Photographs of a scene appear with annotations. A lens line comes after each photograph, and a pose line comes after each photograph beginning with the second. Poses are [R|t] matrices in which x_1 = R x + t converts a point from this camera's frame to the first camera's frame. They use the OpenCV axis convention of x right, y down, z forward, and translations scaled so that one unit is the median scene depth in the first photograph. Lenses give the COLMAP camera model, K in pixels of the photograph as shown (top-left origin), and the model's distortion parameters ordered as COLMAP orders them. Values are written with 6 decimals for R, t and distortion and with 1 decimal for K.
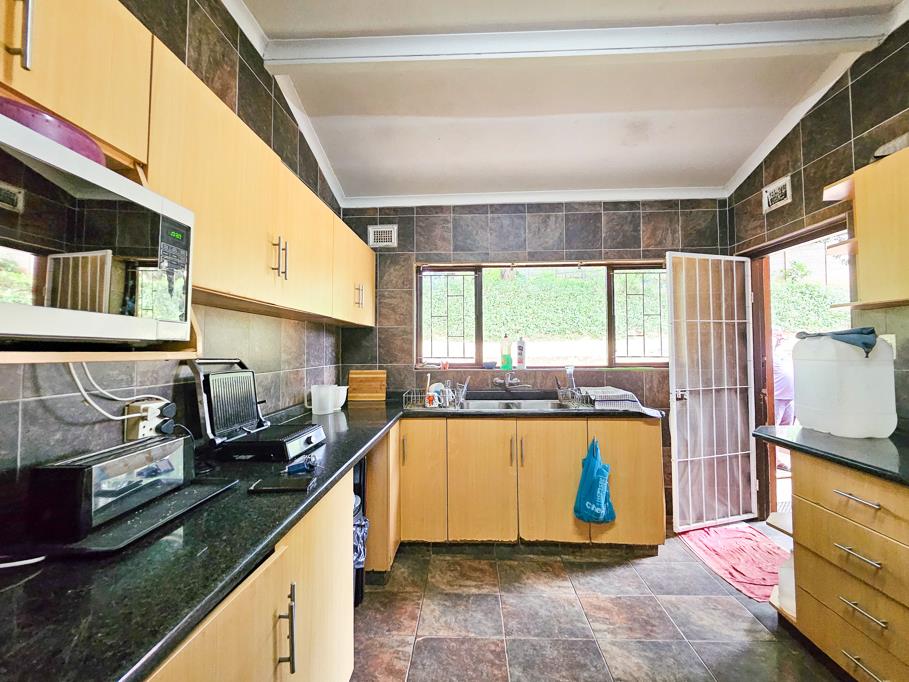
lens RADIAL K [[375.7, 0, 457.0], [0, 375.7, 334.7], [0, 0, 1]] dist [-0.015012, 0.000203]
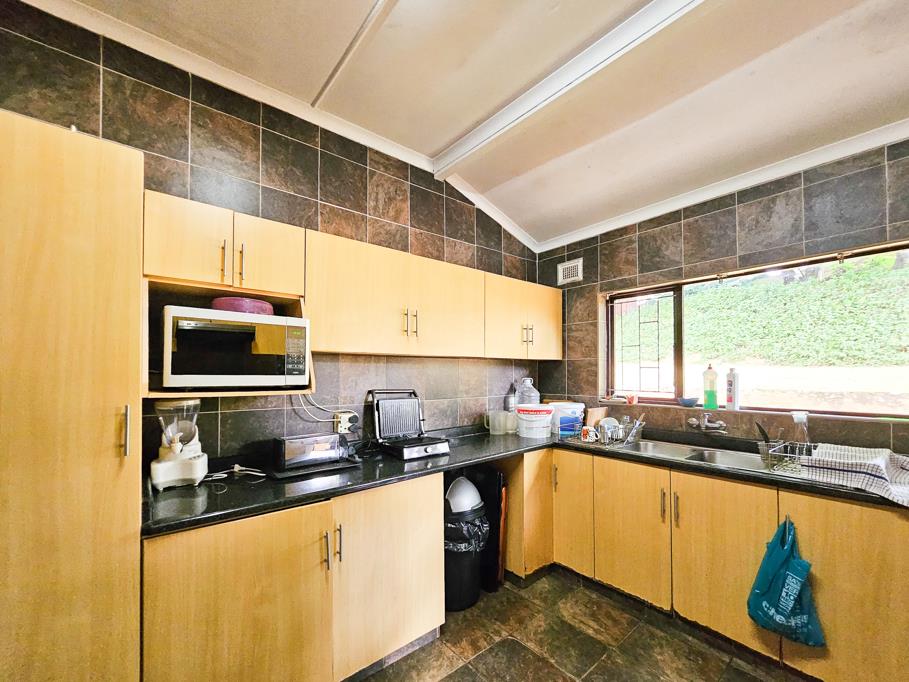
lens RADIAL K [[375.7, 0, 463.5], [0, 375.7, 366.3], [0, 0, 1]] dist [-0.015012, 0.000203]
pose [[0.672126, -0.008702, -0.740386, 0.391918], [0.027974, 0.999515, 0.013647, -0.025685], [0.739908, -0.029884, 0.672044, 0.082421]]
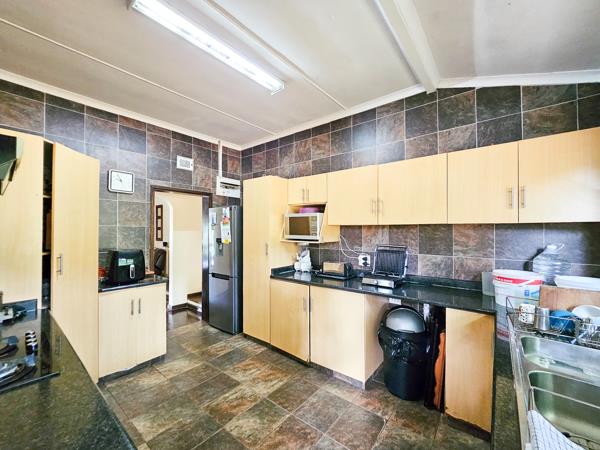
lens RADIAL K [[248.0, 0, 299.4], [0, 248.0, 229.8], [0, 0, 1]] dist [-0.015012, 0.000203]
pose [[-0.611488, -0.001692, -0.791252, 0.590446], [0.031488, 0.999154, -0.026471, -0.009993], [0.790627, -0.041101, -0.610917, 0.827569]]
